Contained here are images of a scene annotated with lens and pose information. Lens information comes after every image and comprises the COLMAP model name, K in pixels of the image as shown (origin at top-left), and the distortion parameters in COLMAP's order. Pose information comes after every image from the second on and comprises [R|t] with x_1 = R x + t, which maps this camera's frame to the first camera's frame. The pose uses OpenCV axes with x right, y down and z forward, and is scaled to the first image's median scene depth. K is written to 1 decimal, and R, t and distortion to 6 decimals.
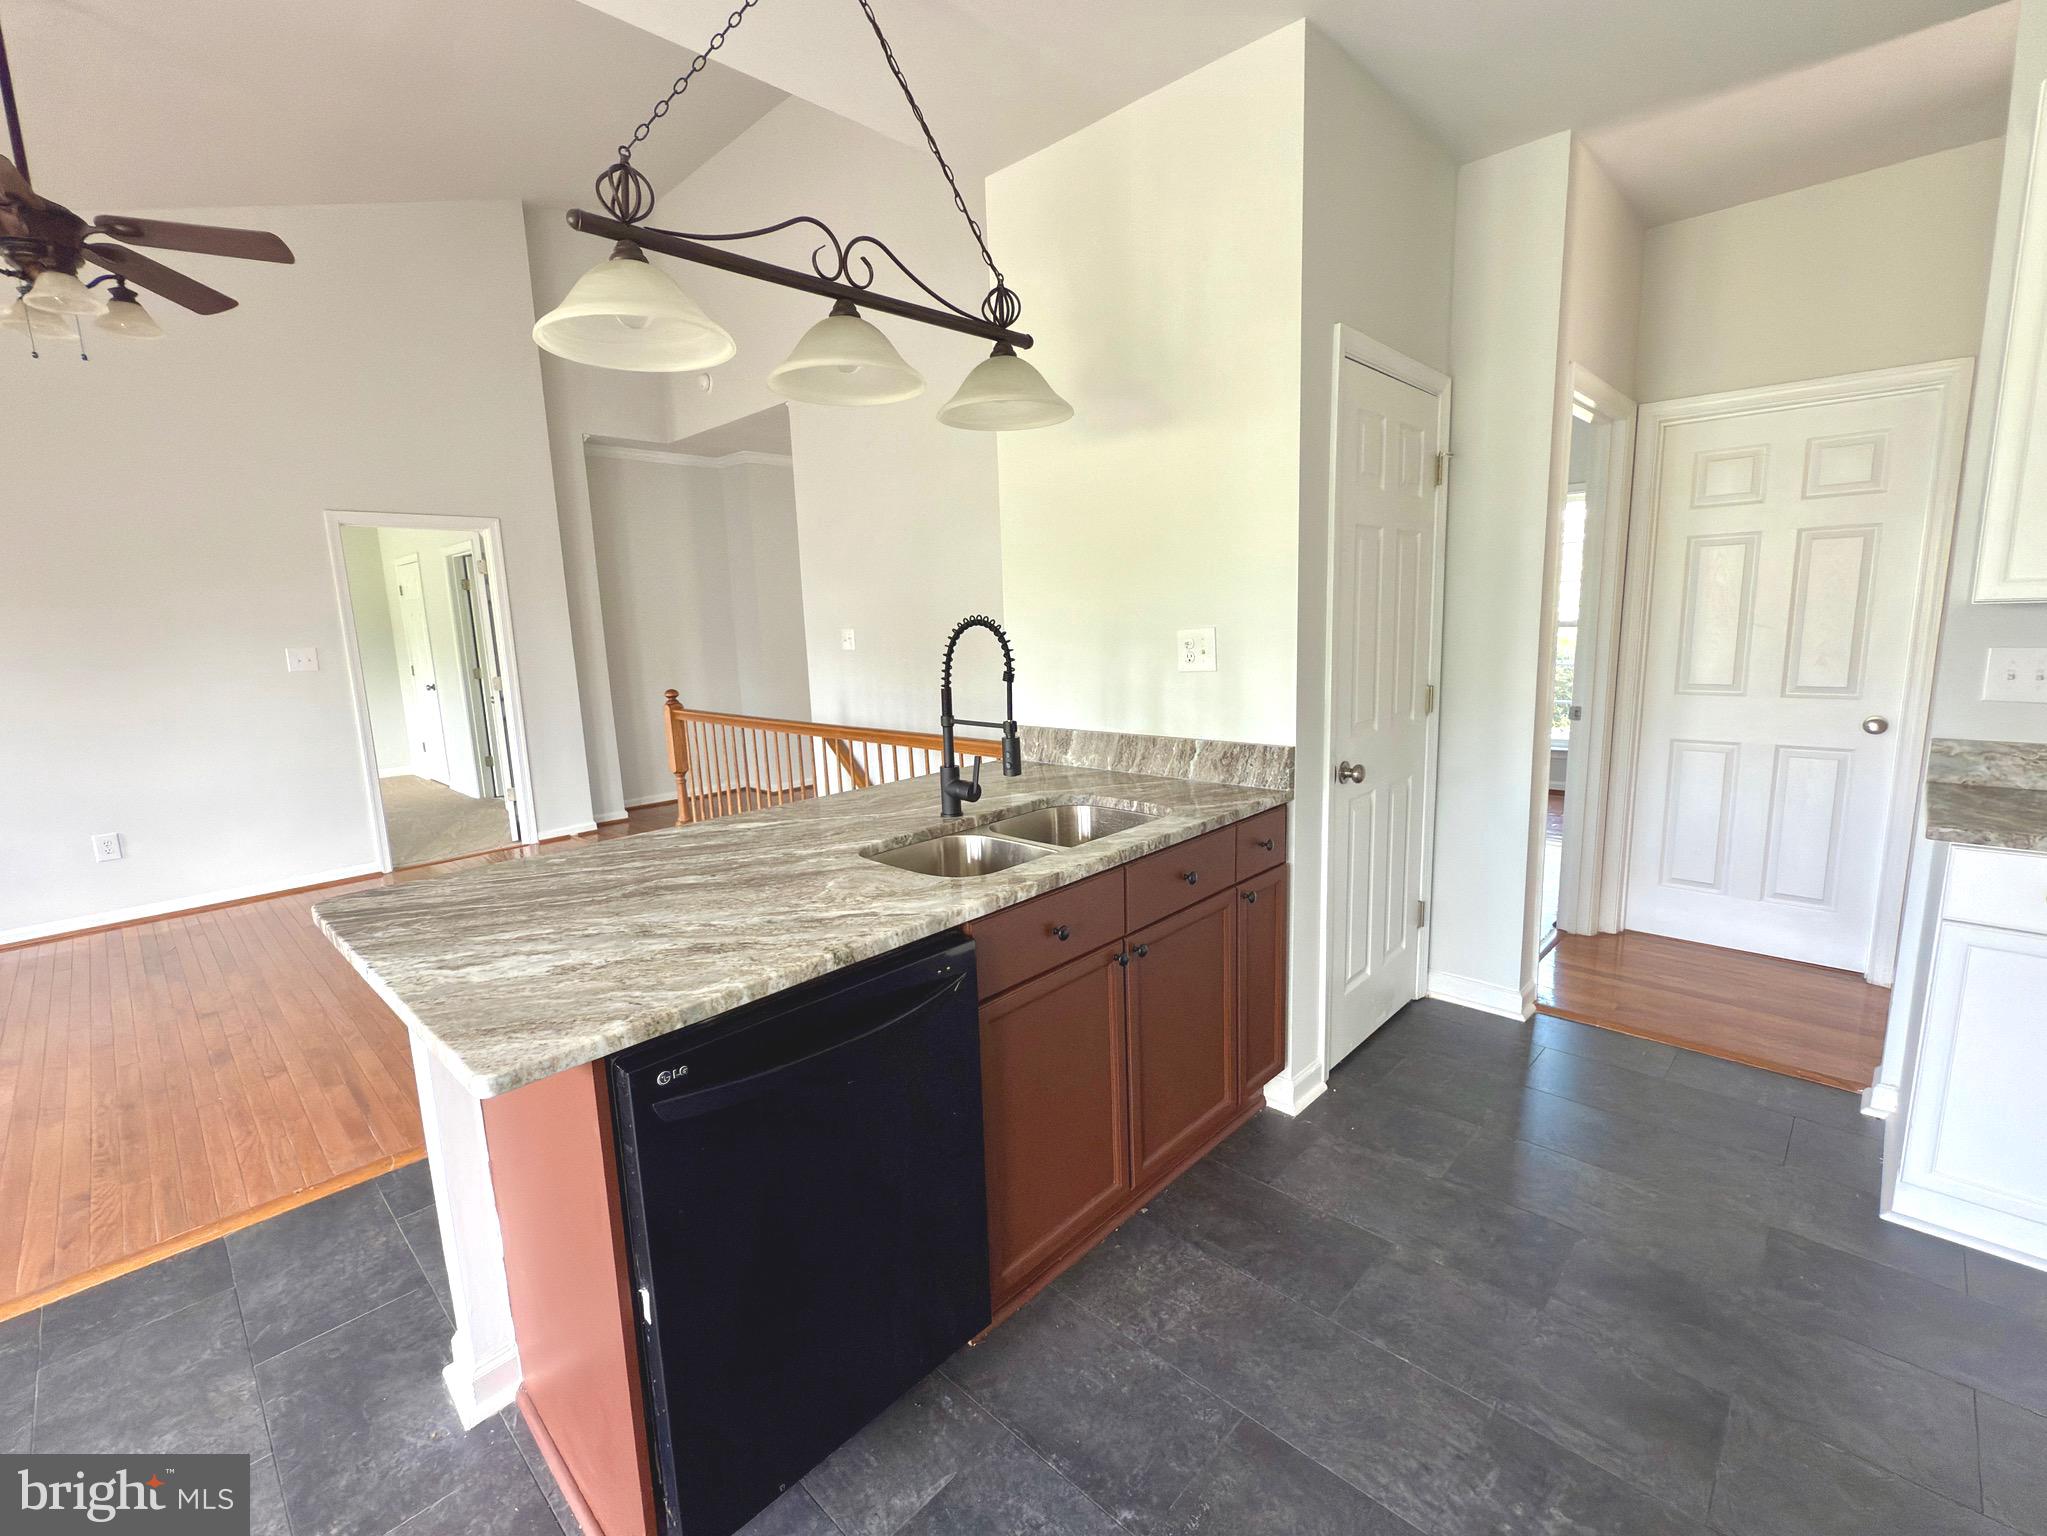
lens RADIAL K [[905.2, 0, 1017.1], [0, 905.2, 767.2], [0, 0, 1]] dist [-0.000878, -0.000473]
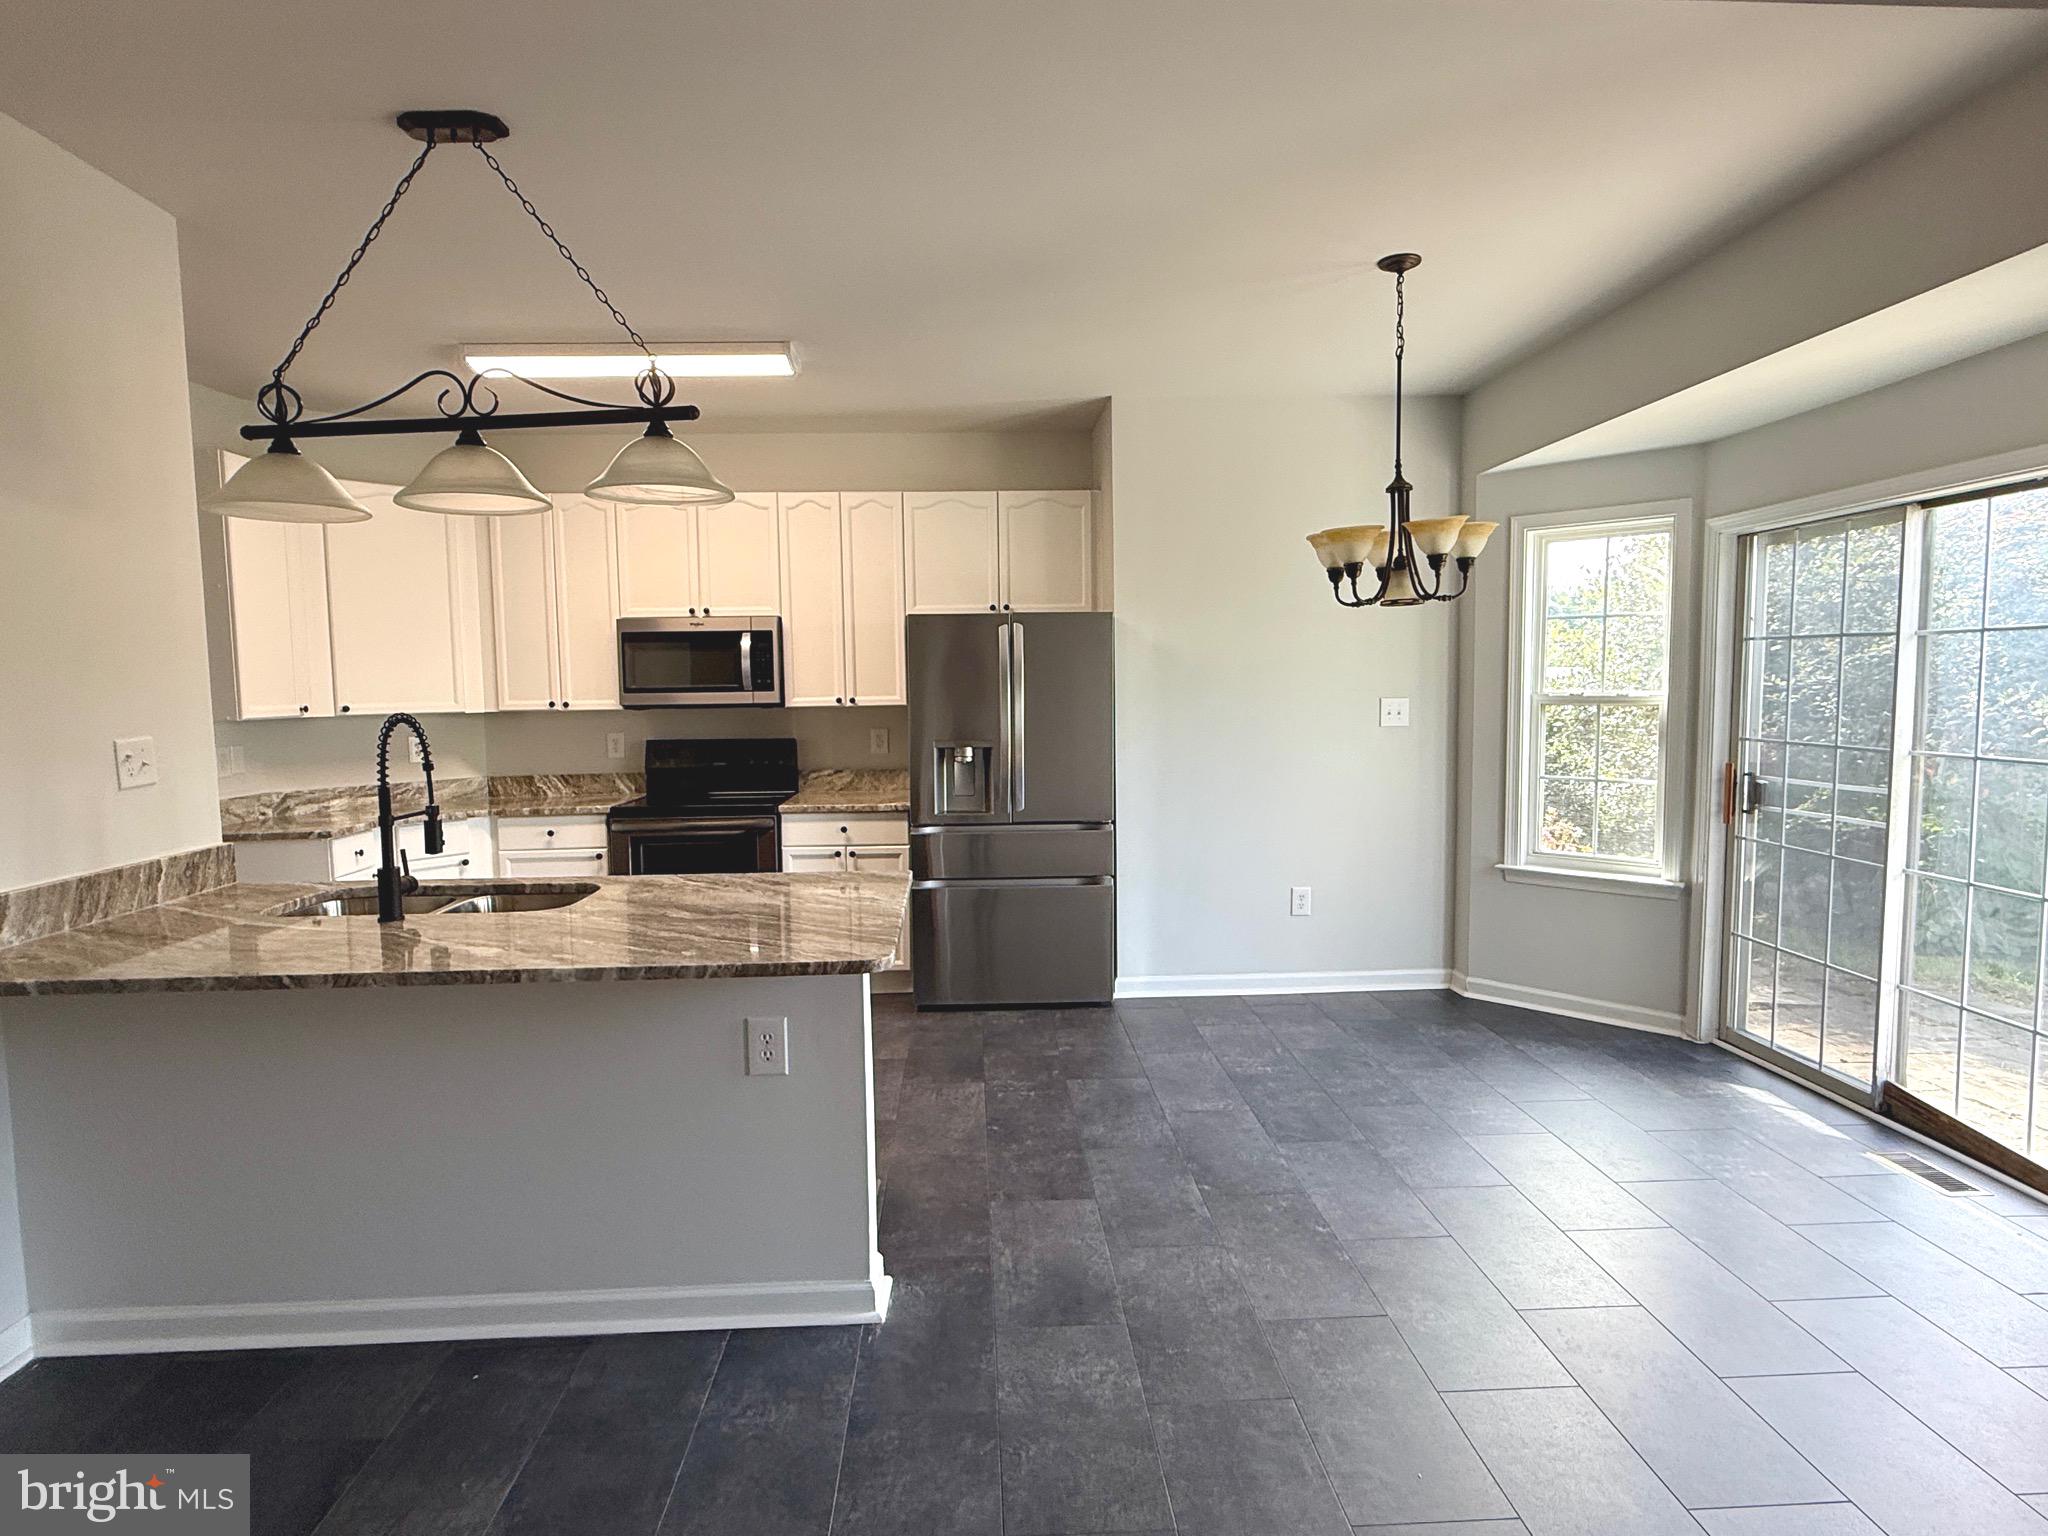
lens RADIAL K [[1089.2, 0, 1024.0], [0, 1089.2, 768.0], [0, 0, 1]] dist [0.007349, 0.000361]
pose [[-0.733473, -0.008420, 0.679666, -1.487949], [0.152760, 0.972302, 0.176898, -0.227149], [-0.662331, 0.233575, -0.711871, 1.479170]]
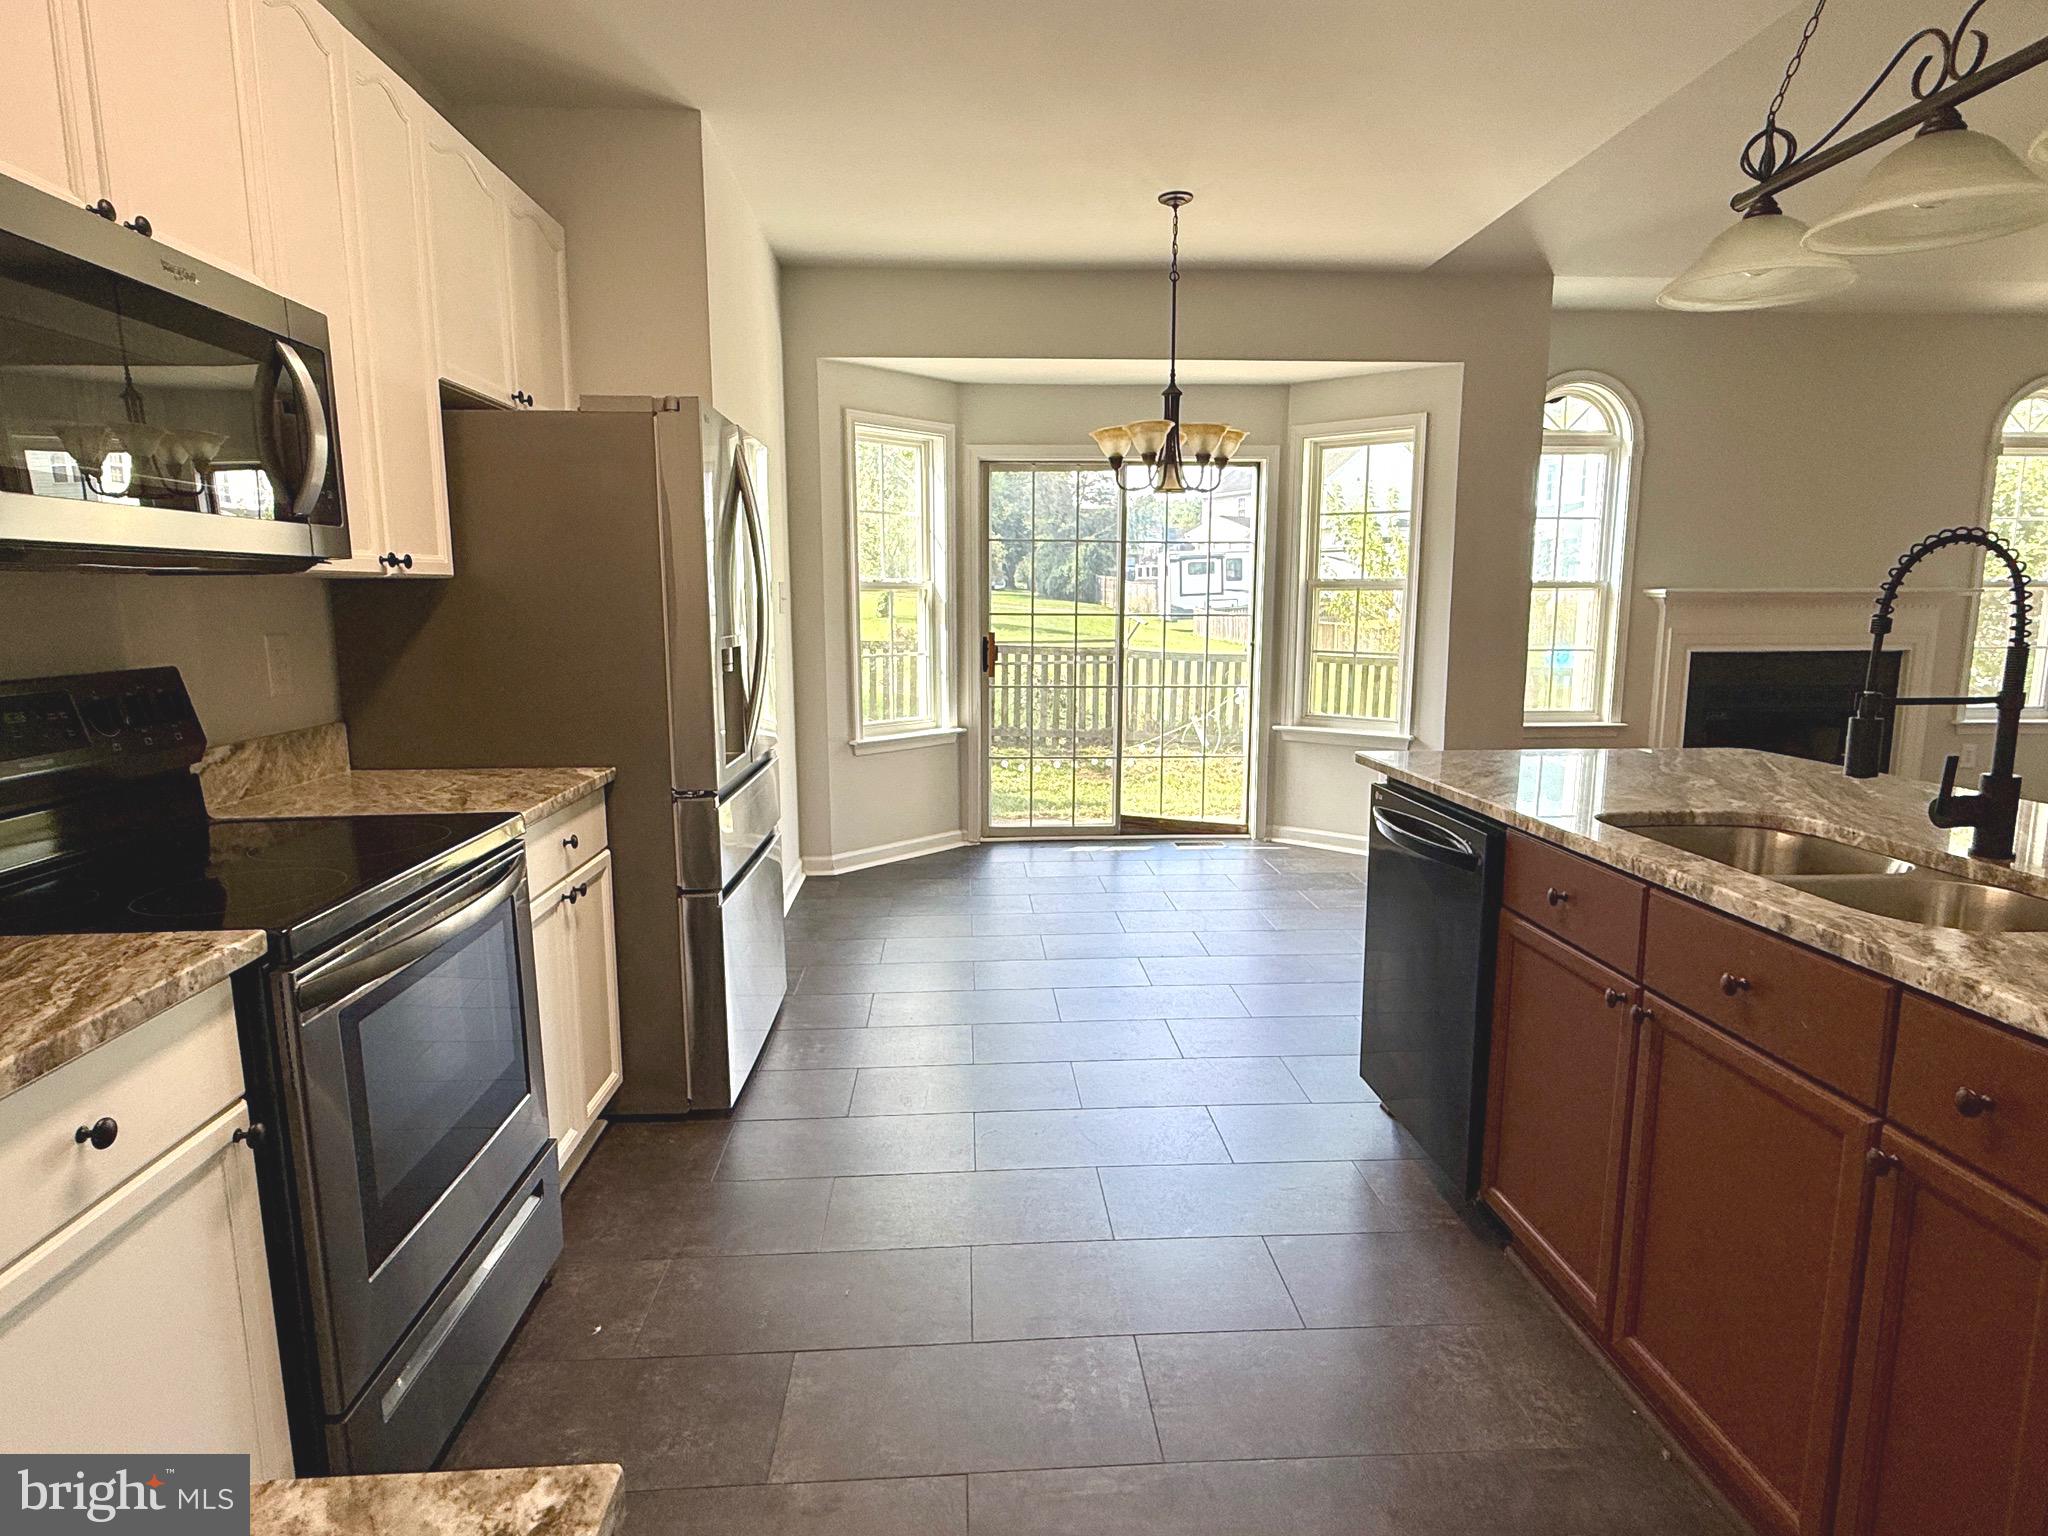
lens RADIAL K [[1118.2, 0, 1020.4], [0, 1118.2, 770.7], [0, 0, 1]] dist [0.001833, 0.000212]
pose [[-0.676841, 0.152384, -0.720184, 1.000518], [-0.097210, 0.951269, 0.292638, -0.175439], [0.729683, 0.268079, -0.629045, 1.080606]]
